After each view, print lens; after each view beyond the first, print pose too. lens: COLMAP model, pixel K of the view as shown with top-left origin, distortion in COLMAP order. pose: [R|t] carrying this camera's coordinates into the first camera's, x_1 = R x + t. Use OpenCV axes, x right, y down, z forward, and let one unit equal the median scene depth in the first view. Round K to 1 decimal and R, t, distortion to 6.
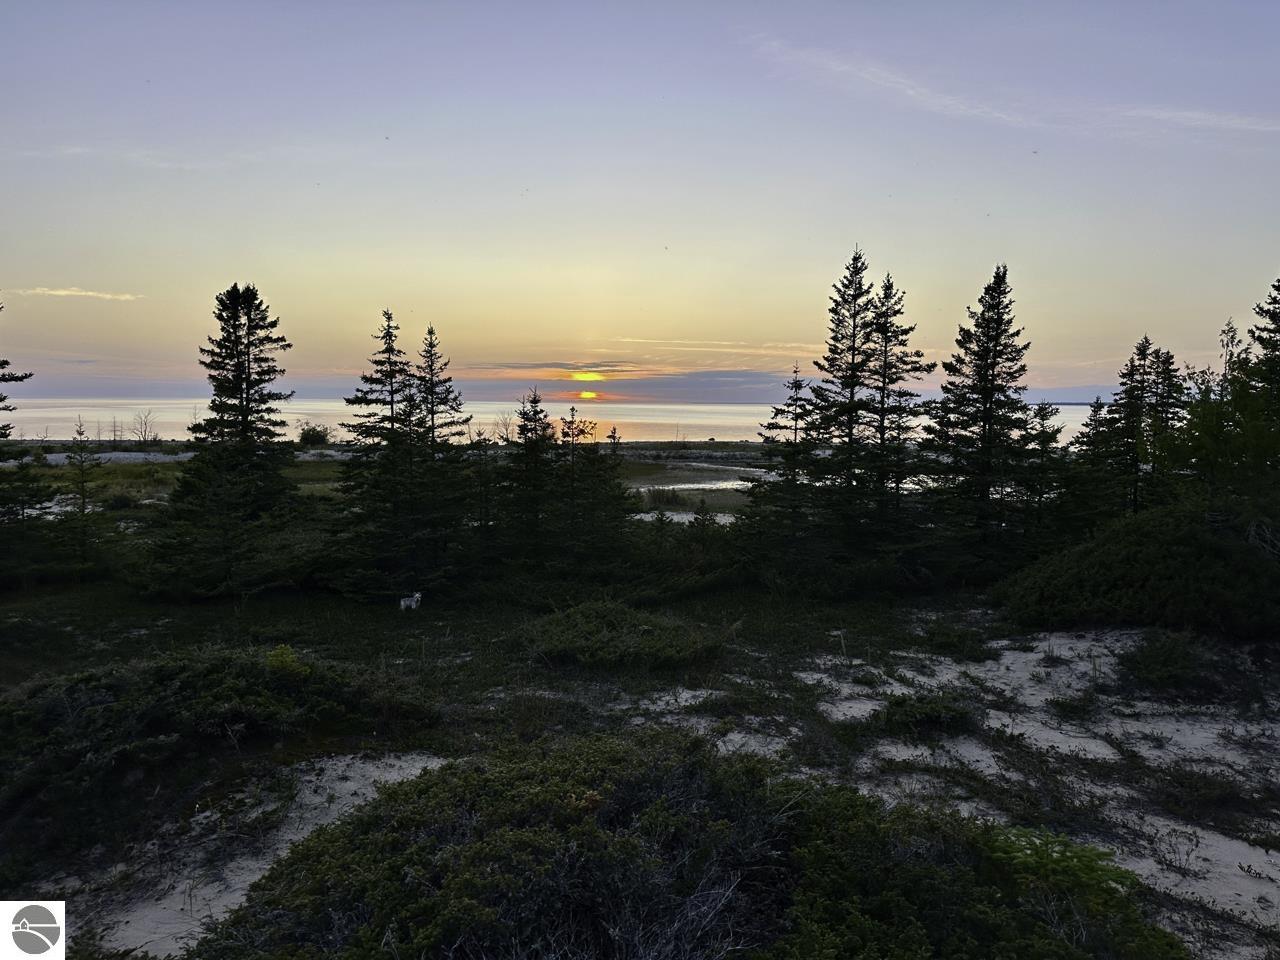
lens RADIAL K [[868.3, 0, 640.0], [0, 868.3, 480.0], [0, 0, 1]] dist [0.143083, -0.122306]
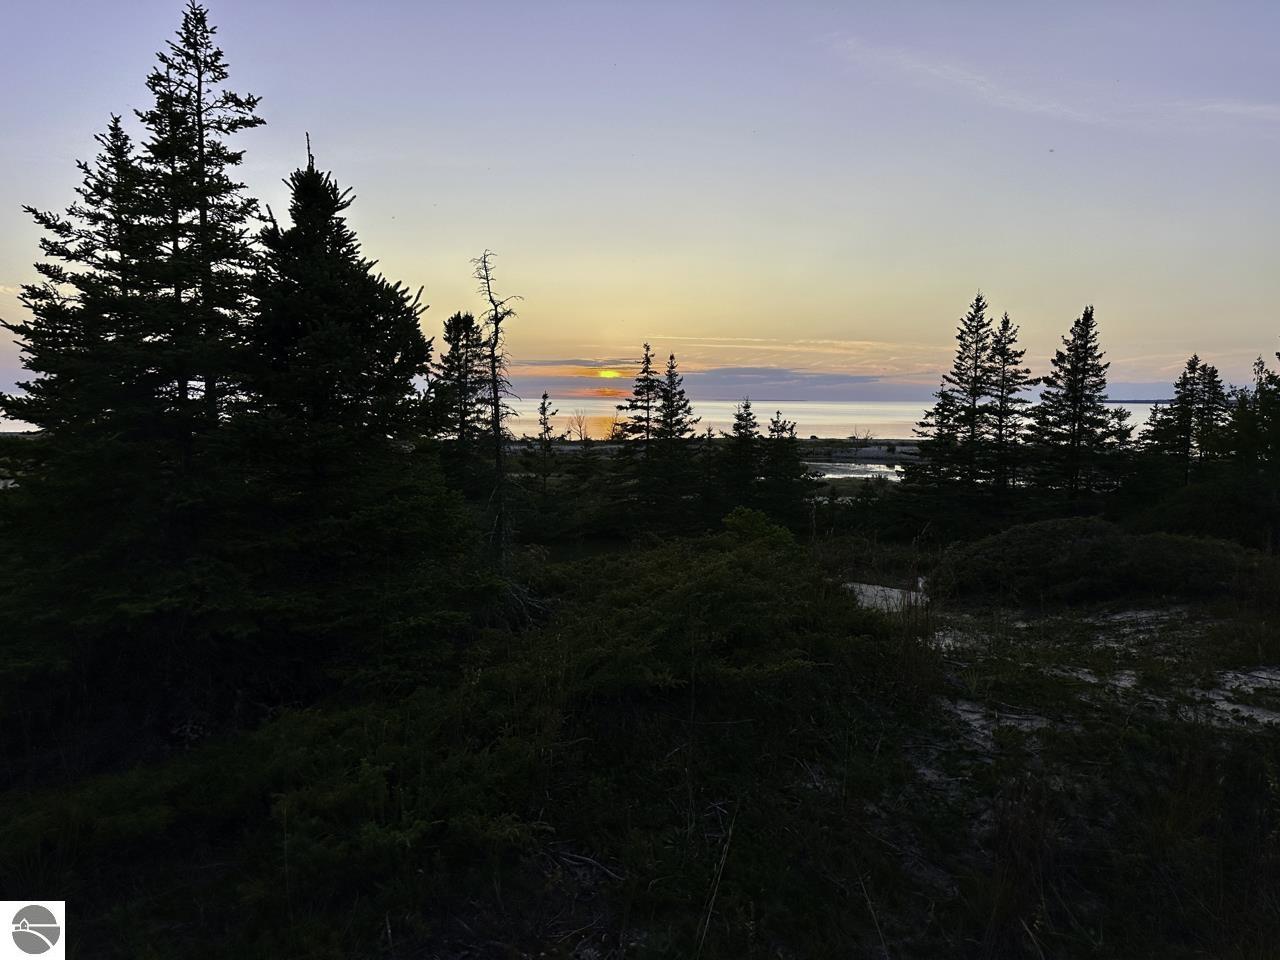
lens RADIAL K [[905.8, 0, 640.0], [0, 905.8, 480.0], [0, 0, 1]] dist [0.093282, -0.084213]
pose [[0.999740, 0.003350, -0.022554, -0.235636], [-0.003381, 0.999993, -0.001378, 0.026145], [0.022549, 0.001454, 0.999745, -0.402823]]
